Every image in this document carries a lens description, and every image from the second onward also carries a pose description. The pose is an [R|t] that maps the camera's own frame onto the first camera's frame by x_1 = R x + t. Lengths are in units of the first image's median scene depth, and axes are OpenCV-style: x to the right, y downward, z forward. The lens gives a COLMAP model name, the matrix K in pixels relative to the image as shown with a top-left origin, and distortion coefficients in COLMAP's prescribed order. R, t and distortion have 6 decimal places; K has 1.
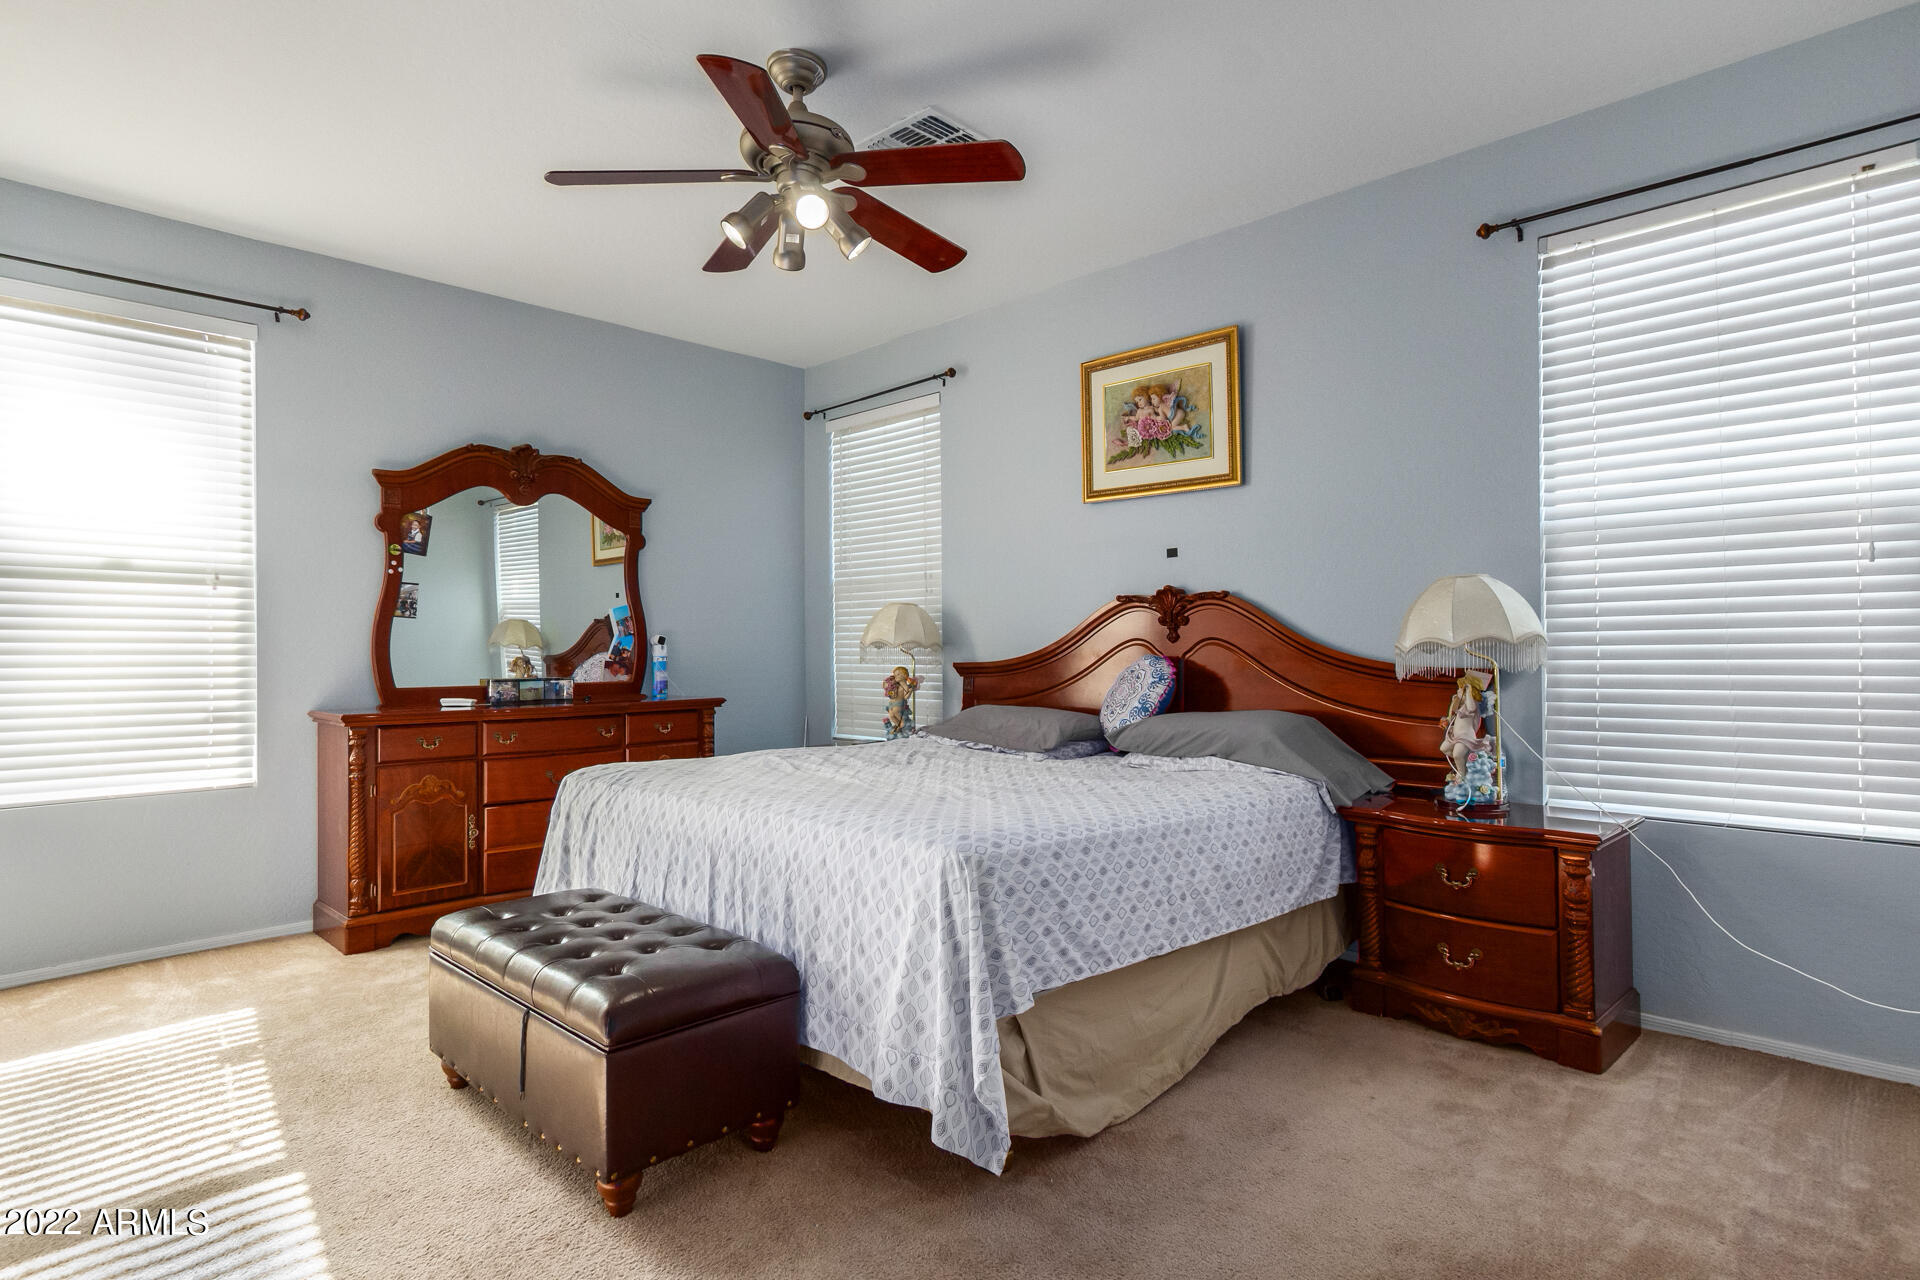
lens RADIAL K [[969.2, 0, 960.0], [0, 969.2, 640.0], [0, 0, 1]] dist [-0.004599, -0.000384]
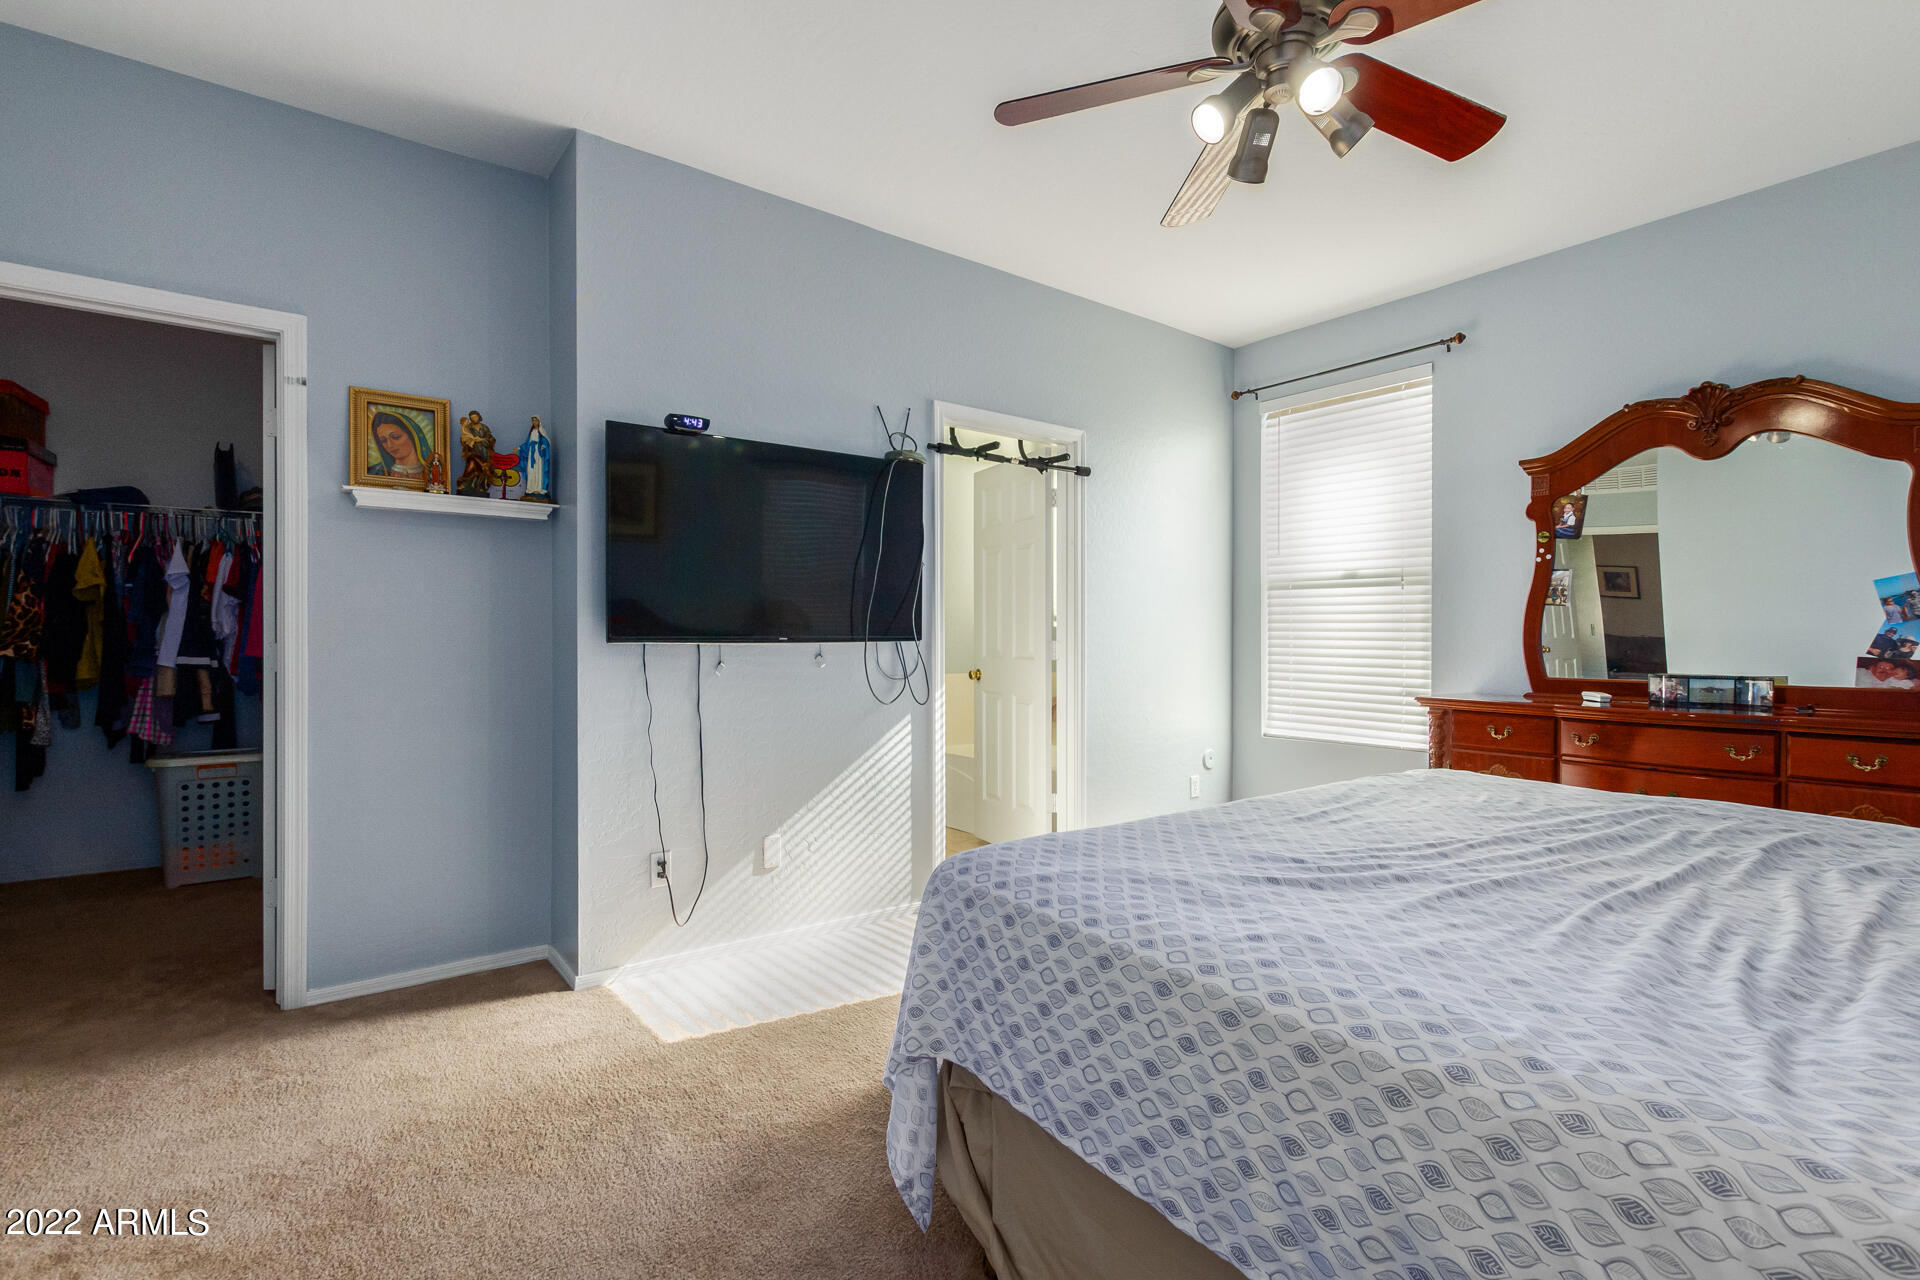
lens RADIAL K [[891.4, 0, 966.3], [0, 891.4, 630.9], [0, 0, 1]] dist [0.006403, -0.000556]
pose [[-0.126712, -0.000750, -0.991939, 0.399956], [0.006541, 0.999977, -0.001592, -0.000021], [0.991918, -0.006690, -0.126704, 0.536725]]
